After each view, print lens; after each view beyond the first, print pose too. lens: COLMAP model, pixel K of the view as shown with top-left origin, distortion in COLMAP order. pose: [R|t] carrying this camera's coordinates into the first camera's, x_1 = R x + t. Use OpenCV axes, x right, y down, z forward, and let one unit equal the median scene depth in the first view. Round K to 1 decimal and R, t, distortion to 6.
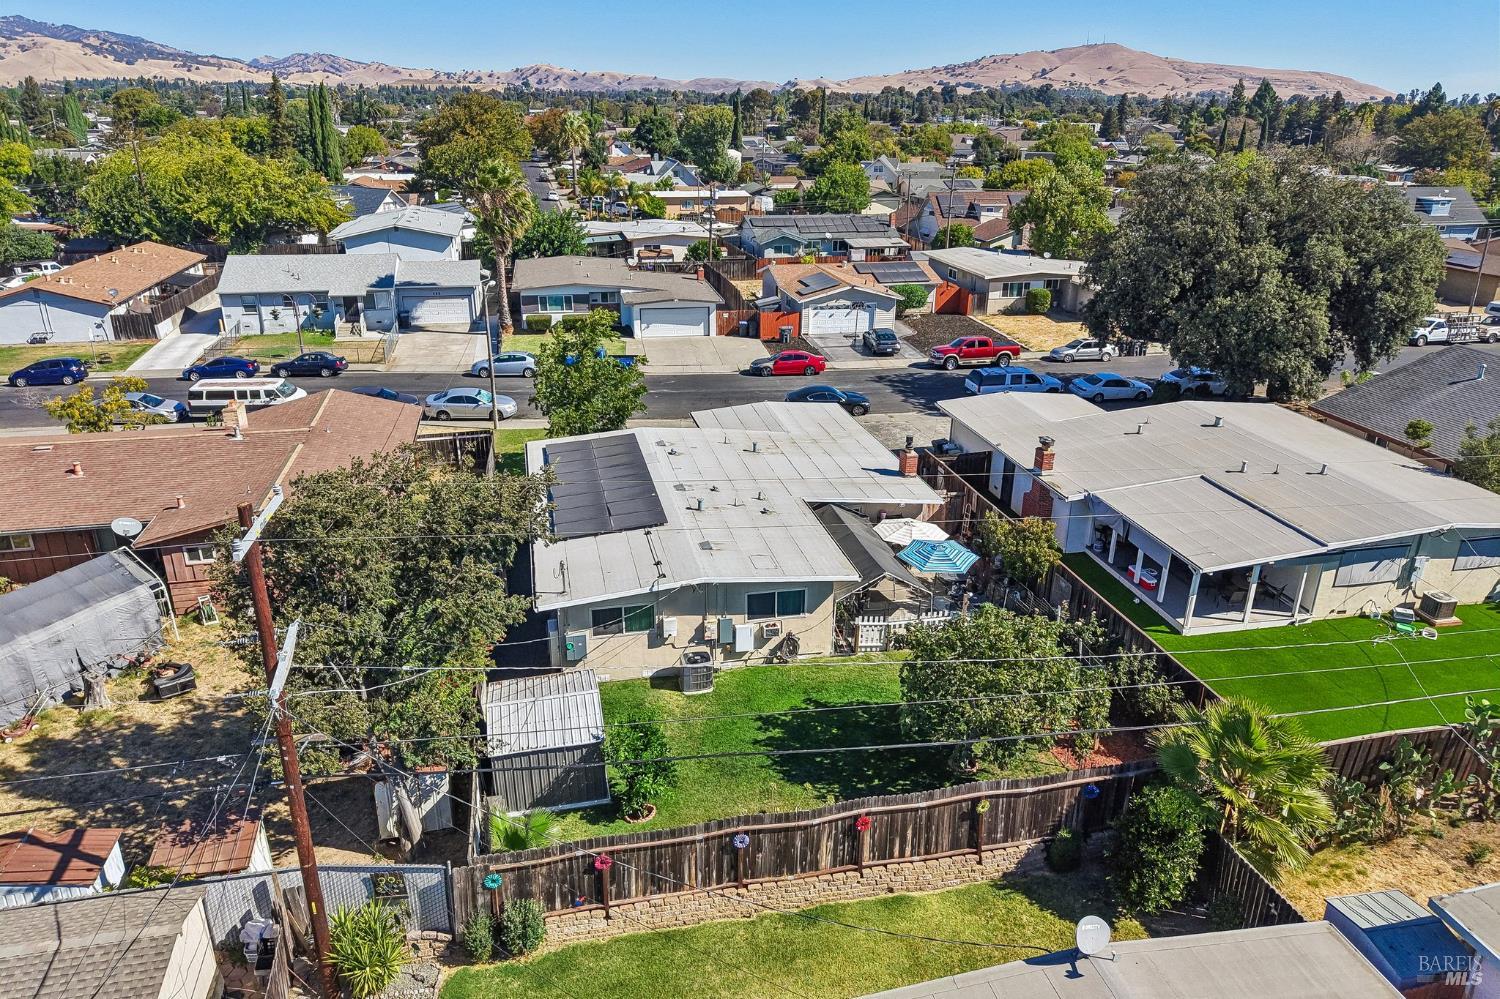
lens RADIAL K [[1007.3, 0, 748.9], [0, 1007.3, 499.4], [0, 0, 1]] dist [0.001947, -0.000783]
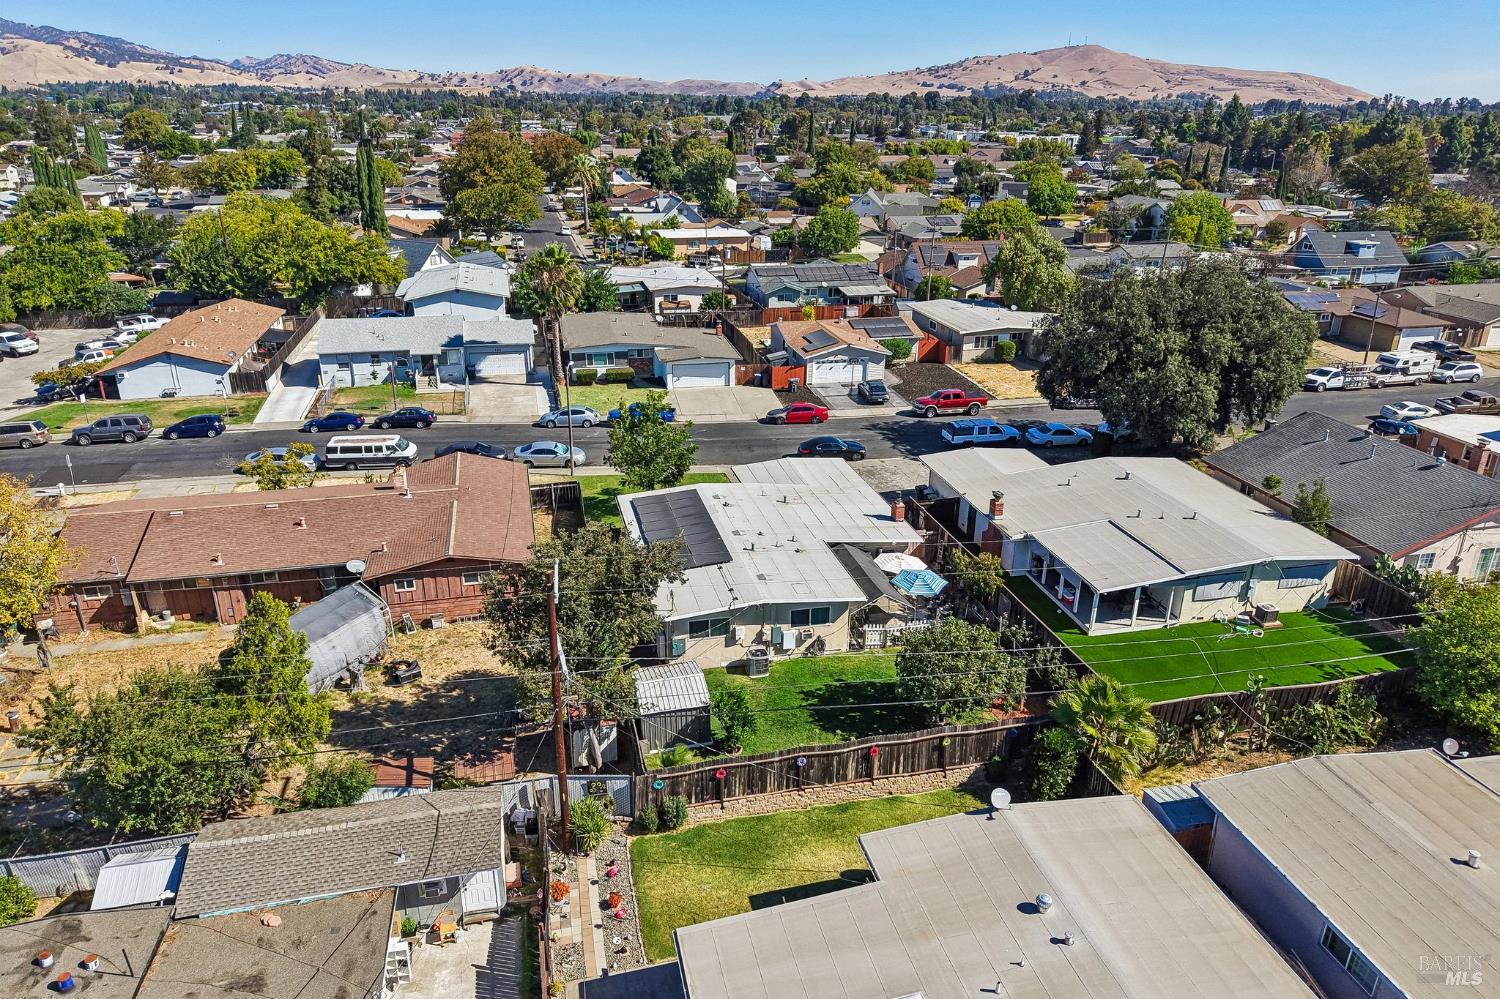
lens RADIAL K [[1004.7, 0, 748.7], [0, 1004.7, 497.8], [0, 0, 1]] dist [0.011726, -0.009167]
pose [[0.999896, -0.006882, 0.012698, -0.066493], [0.006898, 0.999975, -0.001212, -0.057641], [-0.012689, 0.001300, 0.999919, -0.393025]]
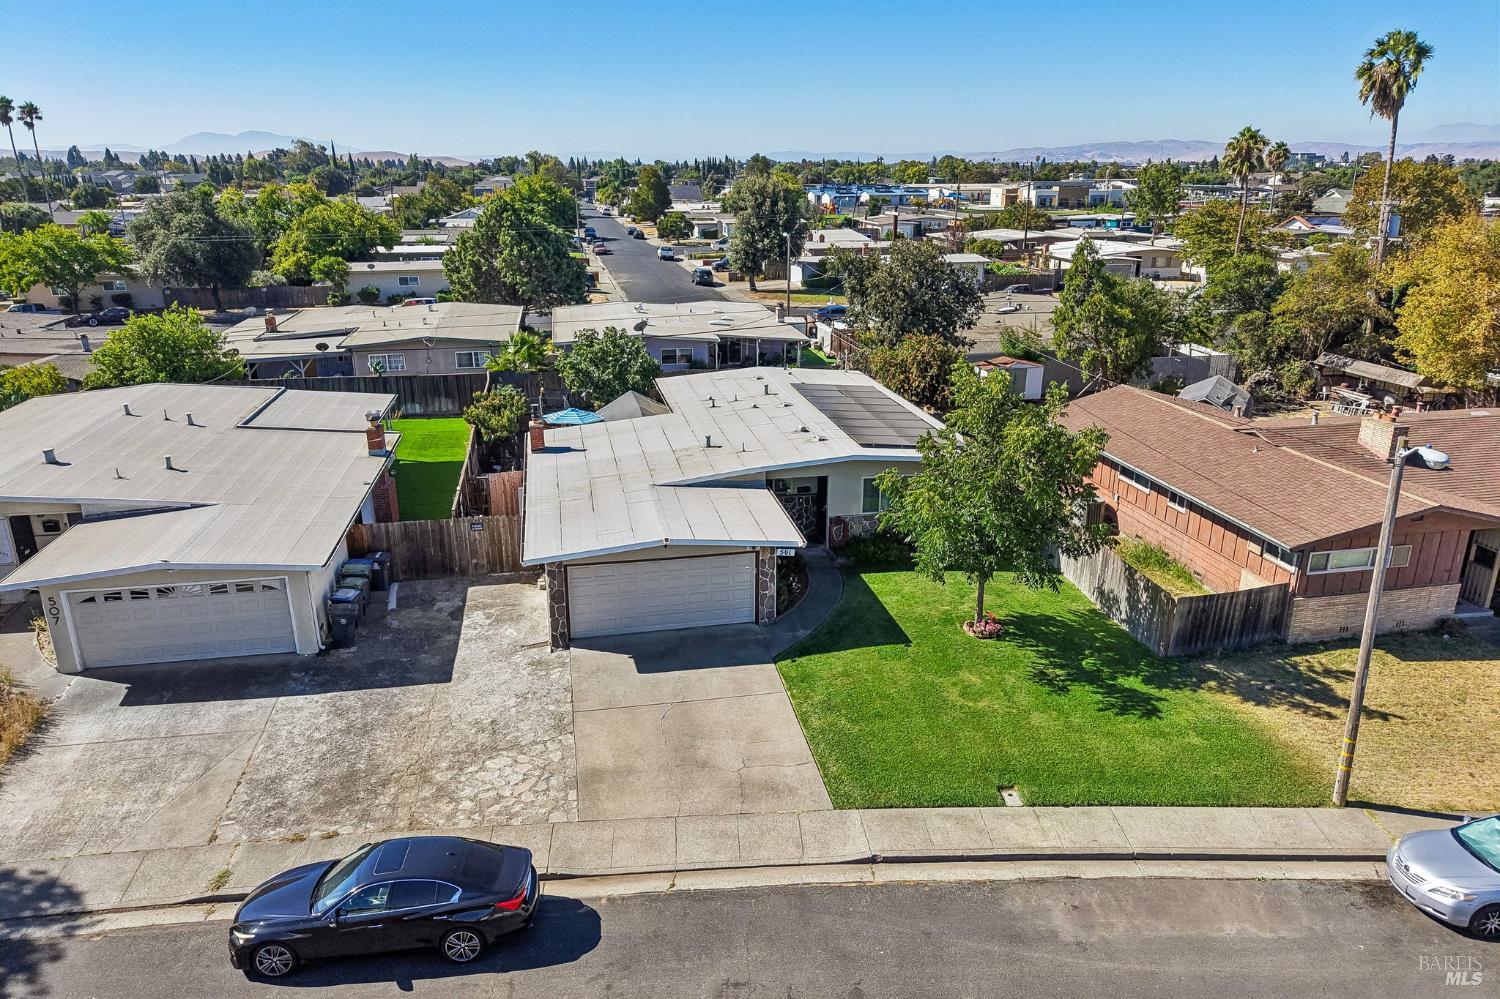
lens RADIAL K [[998.2, 0, 748.3], [0, 998.2, 500.8], [0, 0, 1]] dist [0.000960, -0.000050]
pose [[-0.999658, -0.017445, 0.019490, -0.047132], [-0.000747, 0.763835, 0.645411, -0.590991], [-0.026146, 0.645176, -0.763587, 1.796073]]
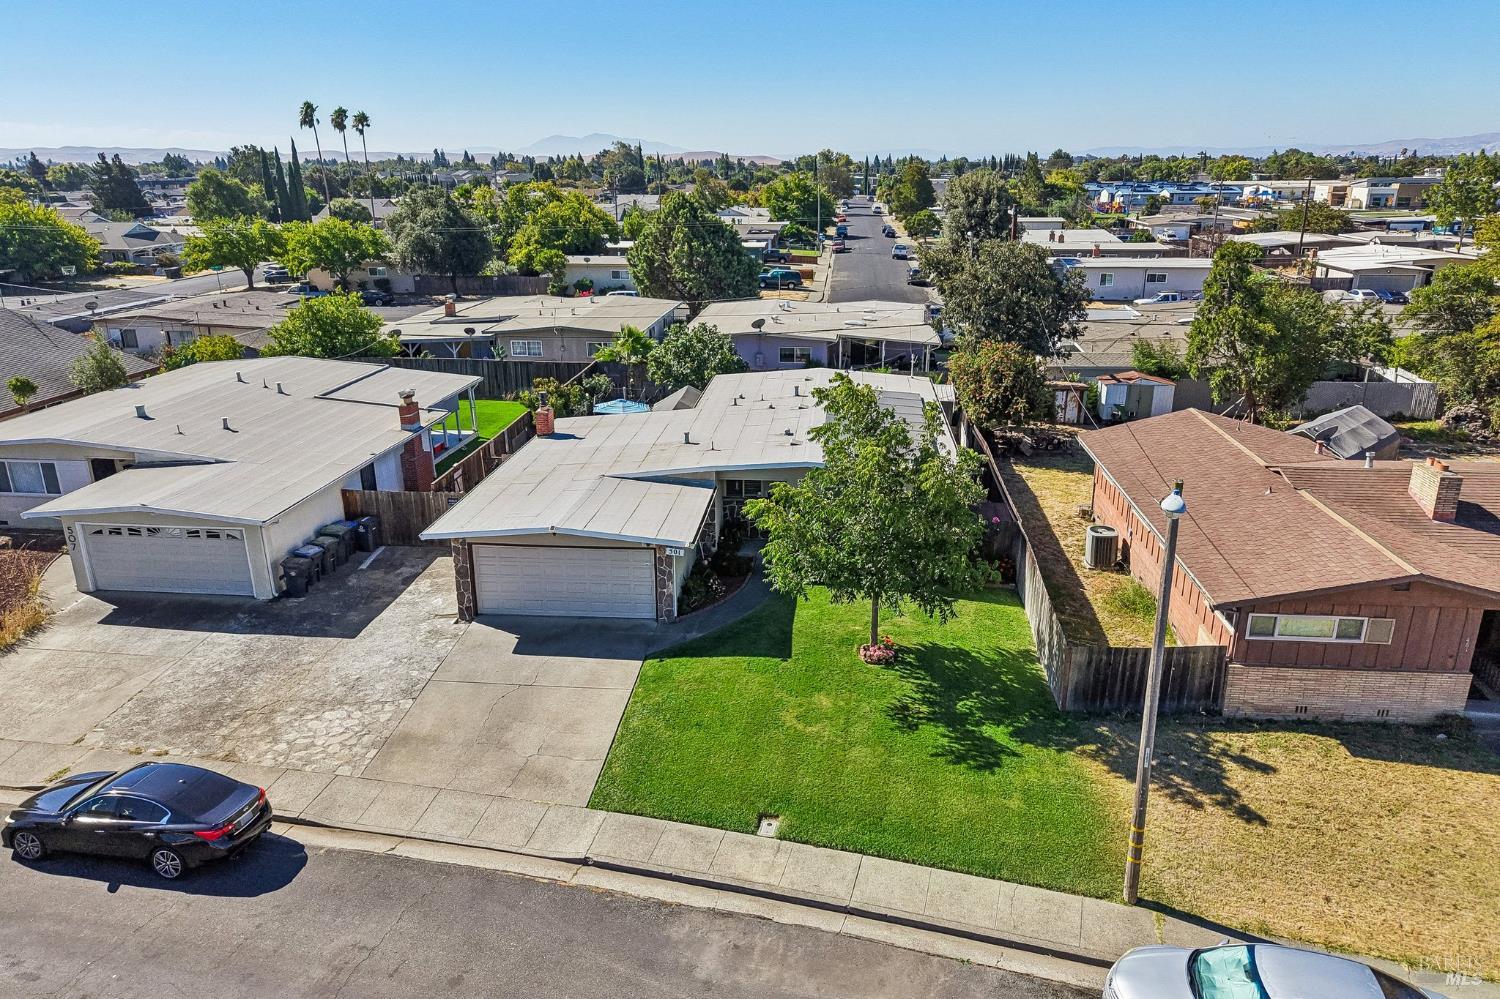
lens RADIAL K [[1007.3, 0, 748.9], [0, 1007.3, 499.4], [0, 0, 1]] dist [0.001947, -0.000783]
pose [[-0.950678, -0.102214, 0.292855, -0.316352], [0.110852, 0.769834, 0.628544, -0.575117], [-0.289696, 0.630006, -0.720533, 1.751377]]
